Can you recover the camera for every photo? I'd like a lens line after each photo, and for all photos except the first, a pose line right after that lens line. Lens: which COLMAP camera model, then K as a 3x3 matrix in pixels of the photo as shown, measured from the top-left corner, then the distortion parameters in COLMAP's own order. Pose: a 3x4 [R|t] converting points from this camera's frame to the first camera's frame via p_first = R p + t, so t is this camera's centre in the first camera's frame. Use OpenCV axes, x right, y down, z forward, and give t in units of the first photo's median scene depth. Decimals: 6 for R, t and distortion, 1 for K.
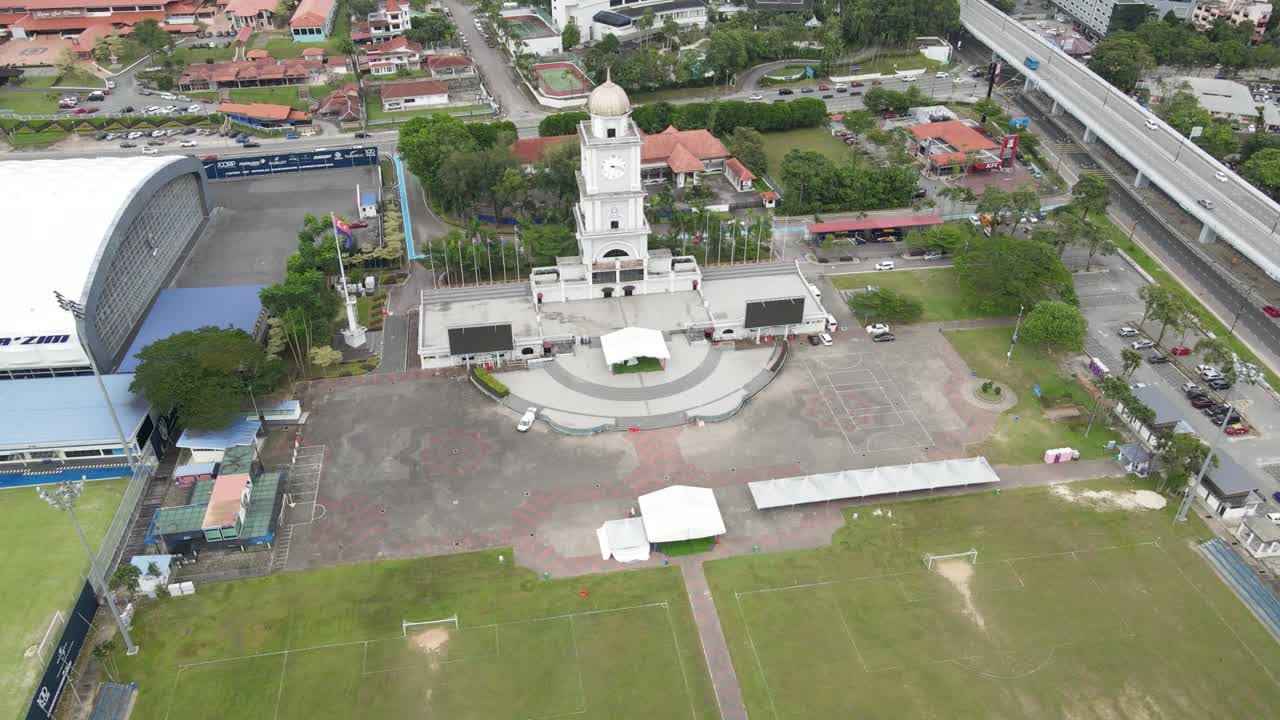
lens RADIAL K [[923.5, 0, 640.0], [0, 923.5, 360.0], [0, 0, 1]] dist [0.025157, 0.002533]
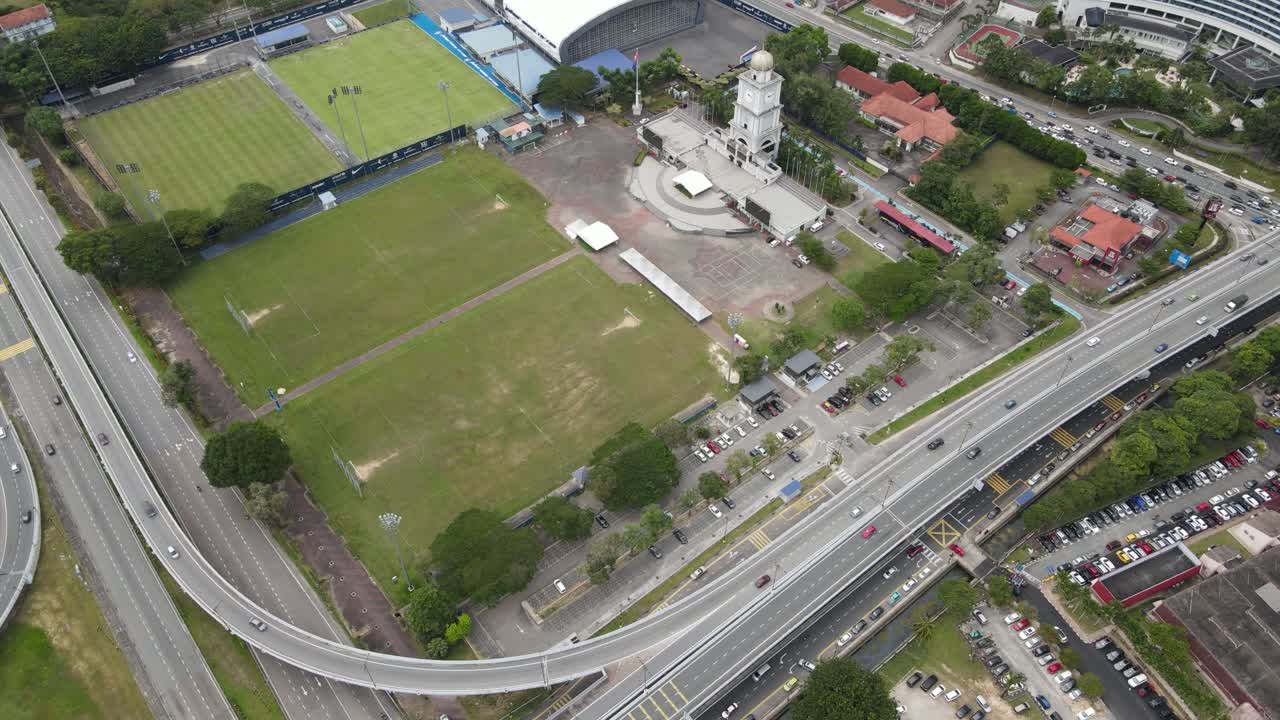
lens RADIAL K [[923.5, 0, 640.0], [0, 923.5, 360.0], [0, 0, 1]] dist [0.025157, 0.002533]
pose [[0.485264, 0.636698, -0.599278, 1.299997], [-0.498111, 0.764597, 0.408996, -0.453301], [0.718613, 0.100036, 0.688178, -0.340643]]
